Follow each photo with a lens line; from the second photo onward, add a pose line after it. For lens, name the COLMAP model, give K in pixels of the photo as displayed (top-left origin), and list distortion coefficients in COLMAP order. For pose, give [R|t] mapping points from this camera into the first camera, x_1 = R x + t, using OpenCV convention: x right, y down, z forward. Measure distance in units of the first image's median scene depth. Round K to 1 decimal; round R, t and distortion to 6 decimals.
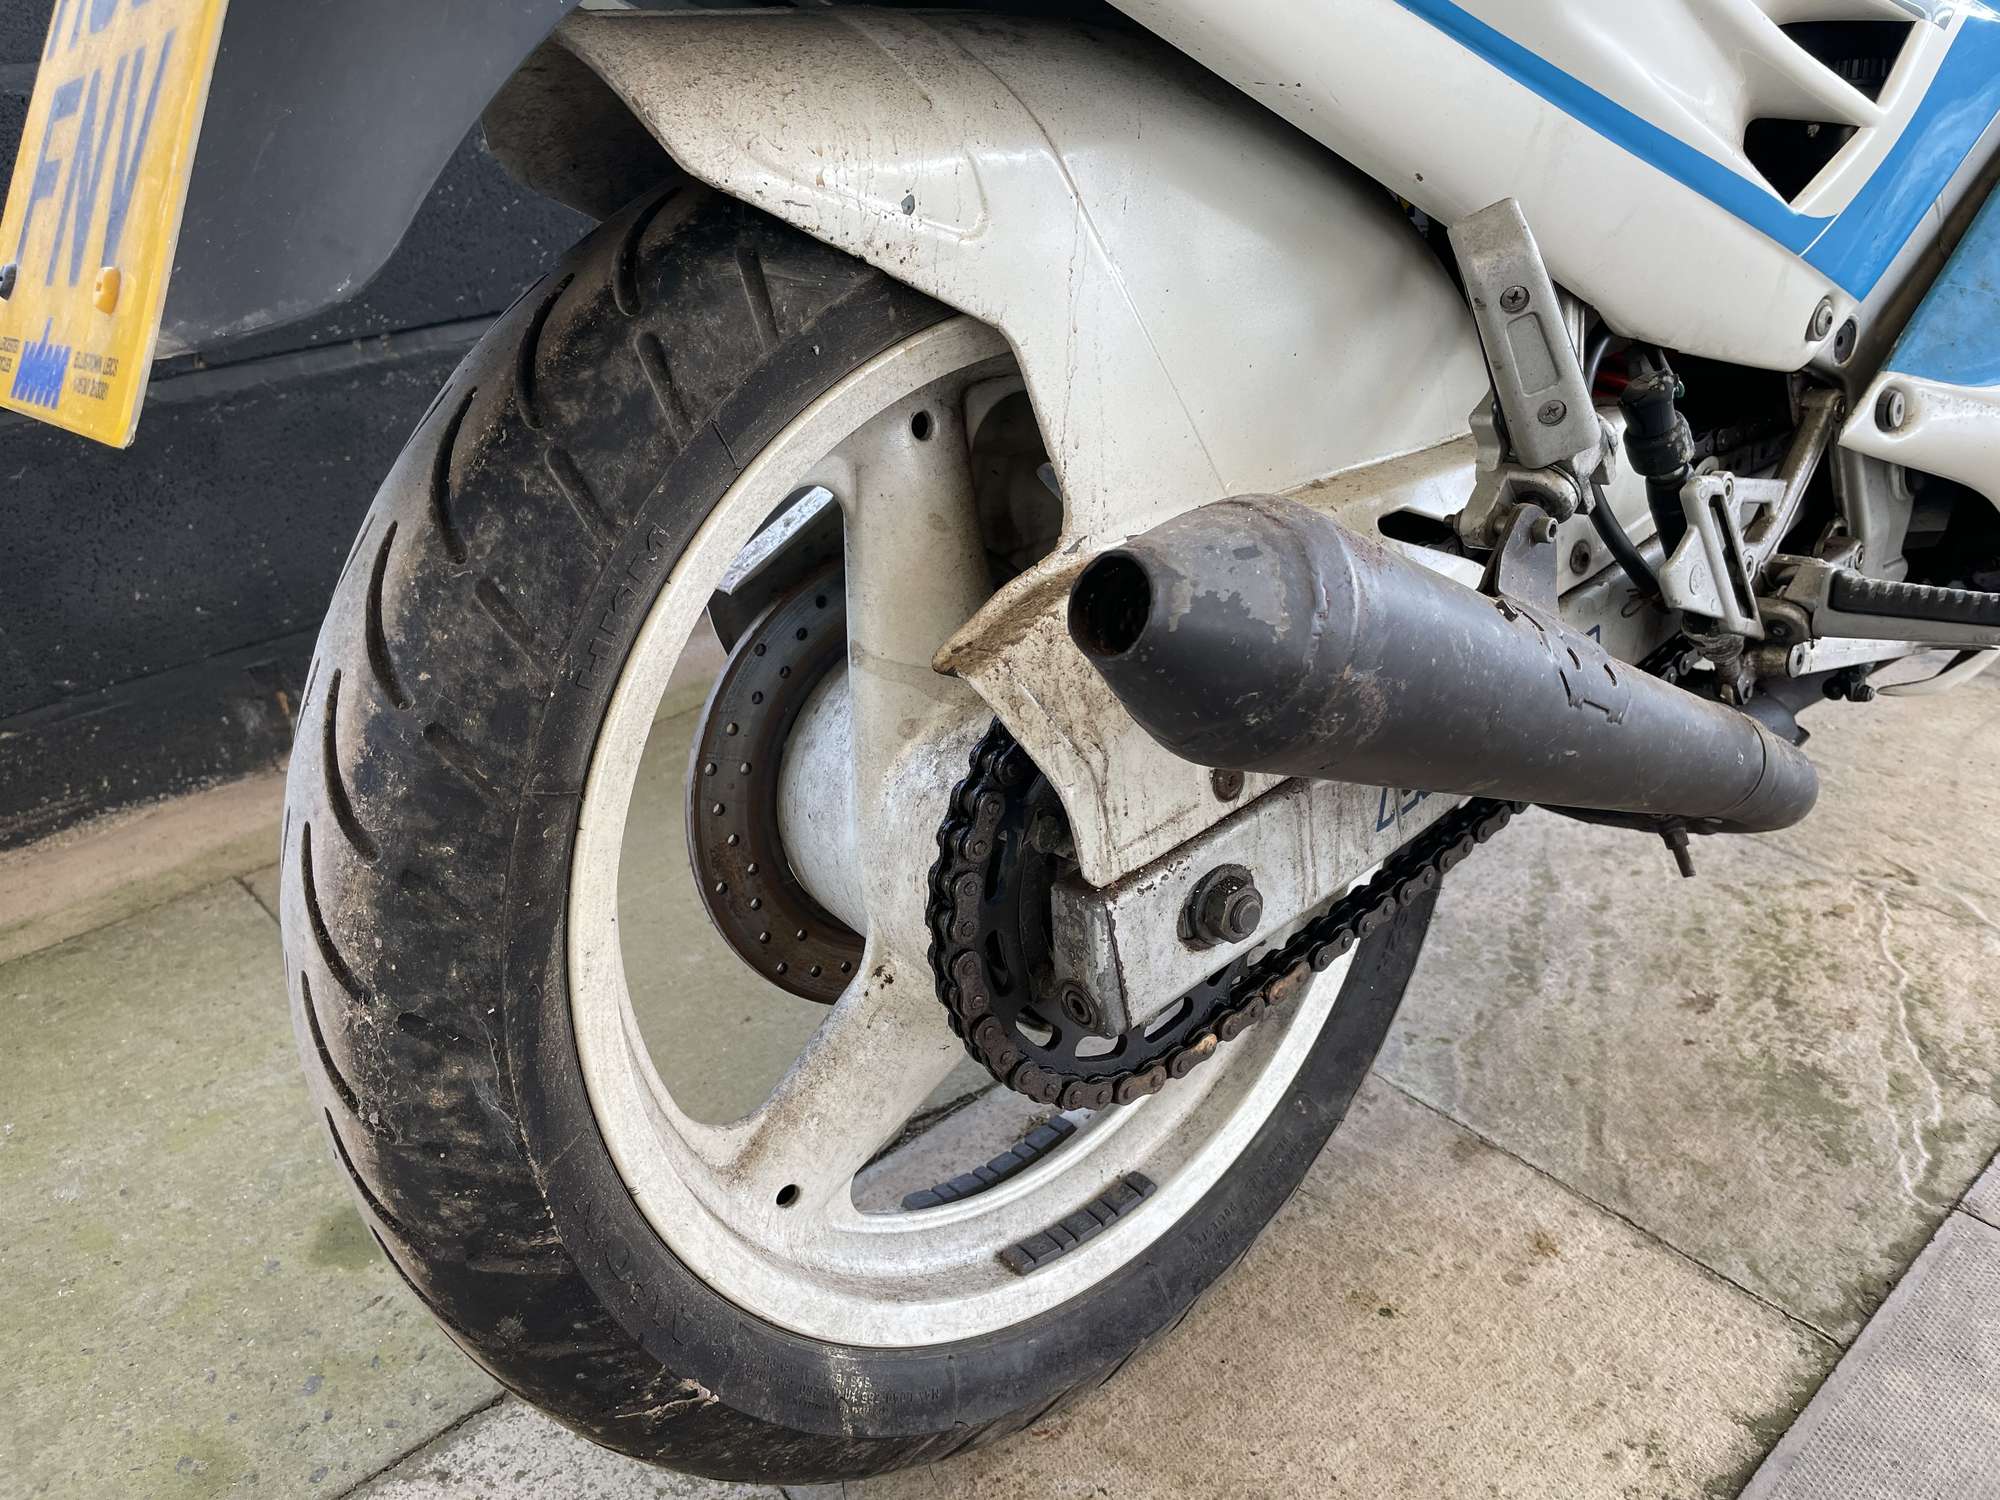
lens RADIAL K [[1524.1, 0, 1000.0], [0, 1524.1, 750.0], [0, 0, 1]] dist [0.084748, -0.129451]
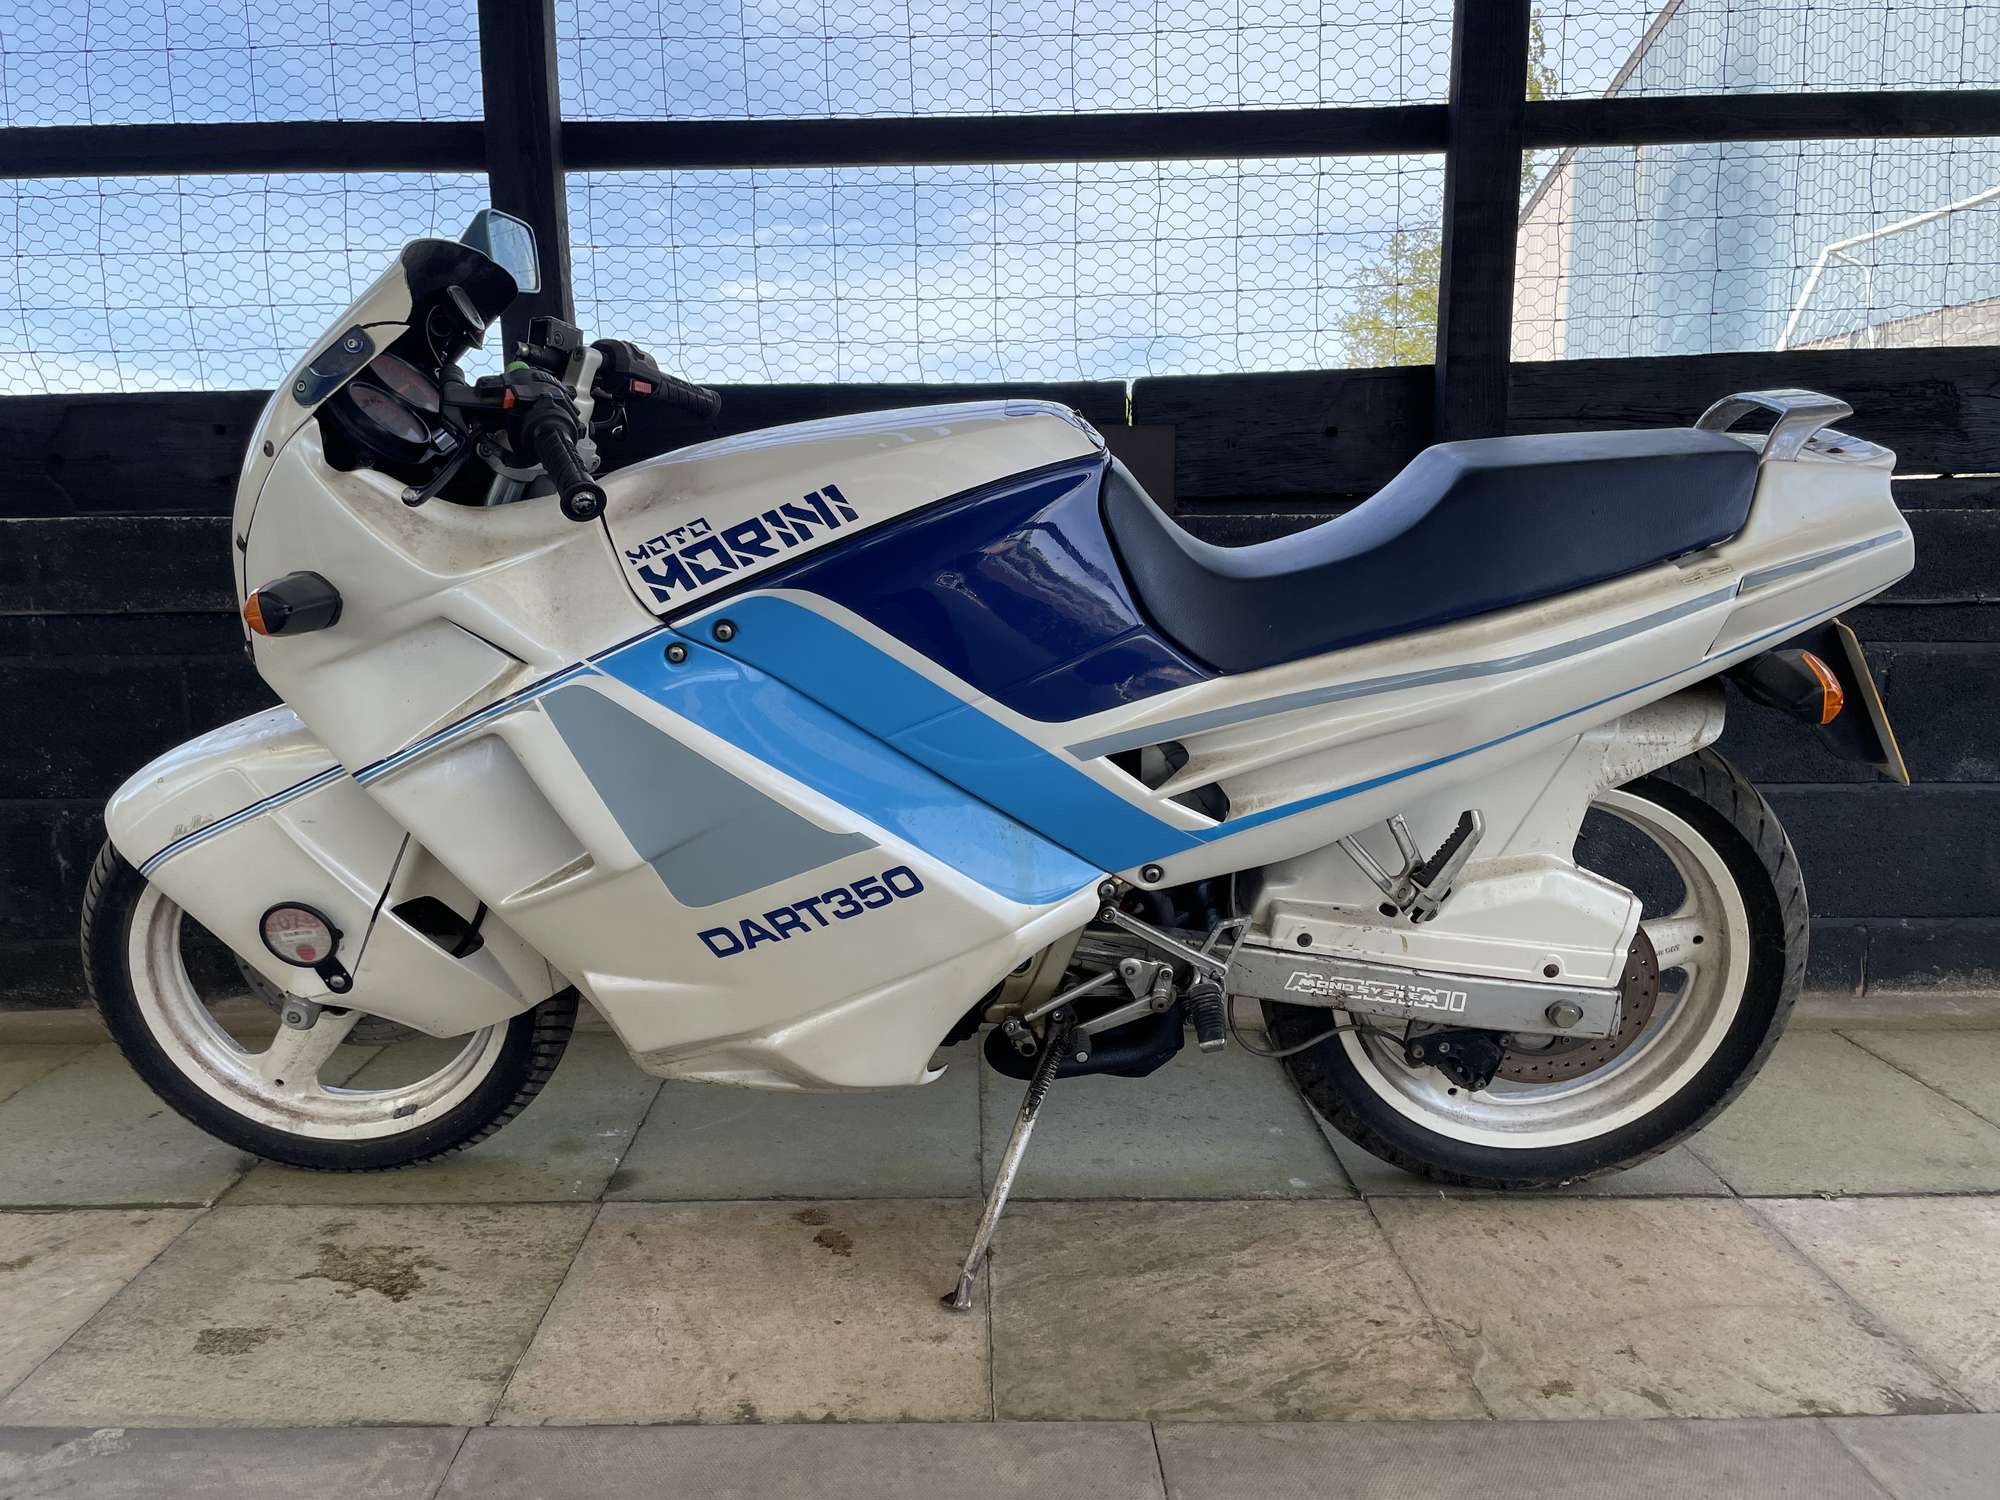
lens RADIAL K [[1529.2, 0, 989.3], [0, 1529.2, 739.8], [0, 0, 1]] dist [0.081422, -0.122961]
pose [[0.754276, 0.119438, -0.645603, 1.481774], [-0.331644, 0.917956, -0.217645, 0.058925], [0.566640, 0.378274, 0.732003, -0.531054]]
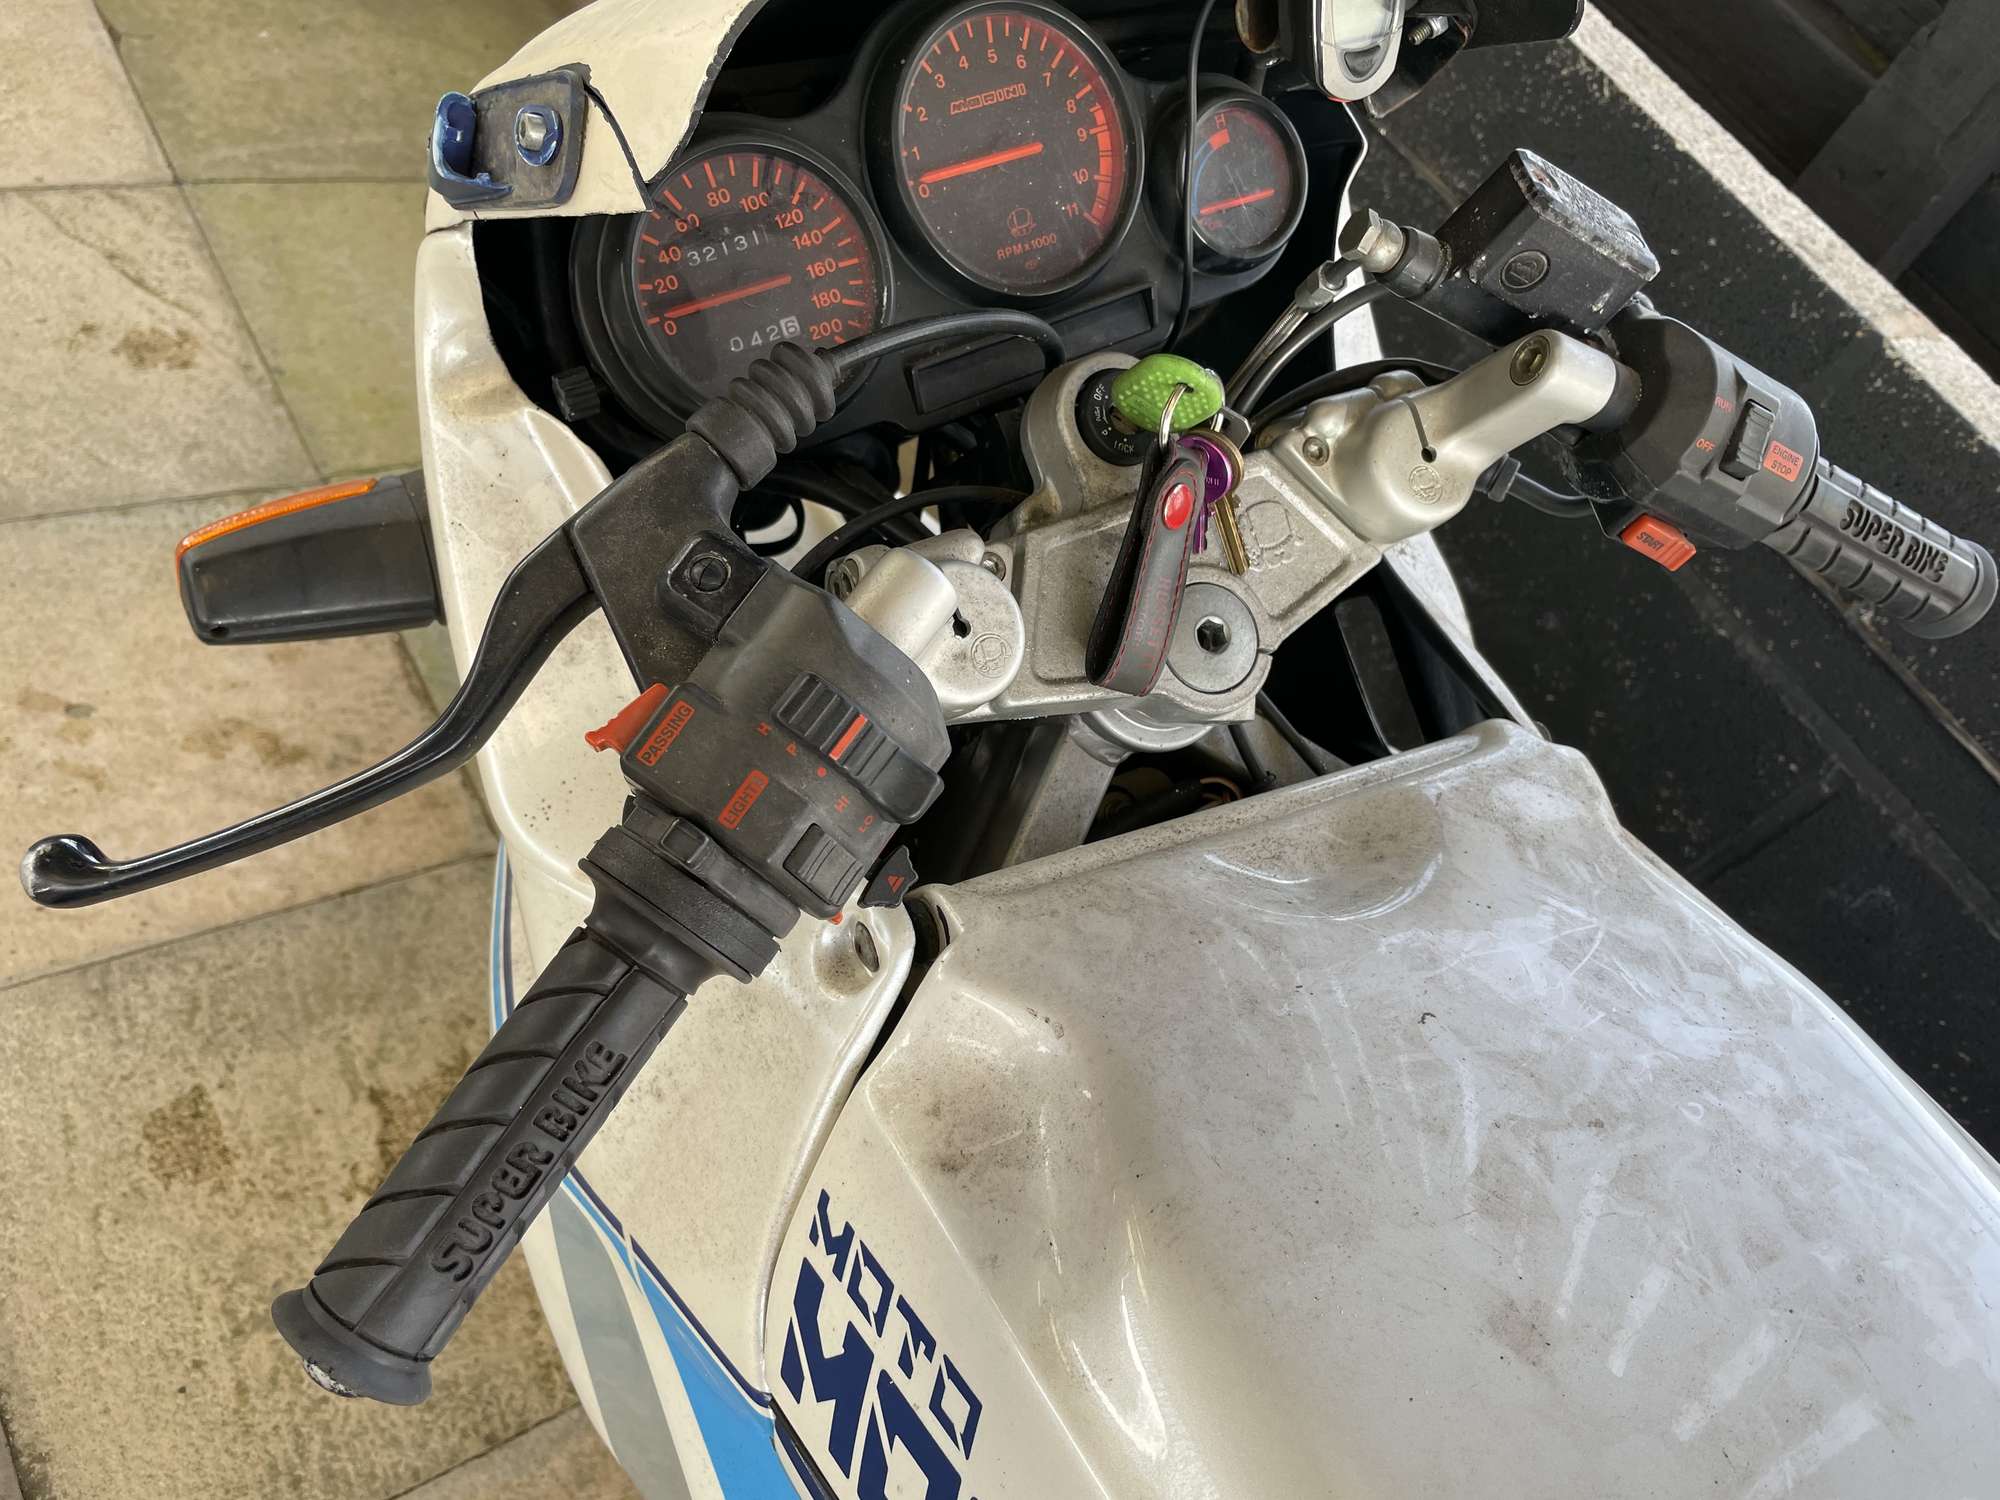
lens RADIAL K [[1529.2, 0, 989.3], [0, 1529.2, 739.8], [0, 0, 1]] dist [0.081422, -0.122961]
pose [[-0.158091, 0.748236, -0.644322, 0.232276], [-0.757965, 0.326252, 0.564843, -0.785670], [0.632847, 0.577670, 0.515559, 0.101707]]
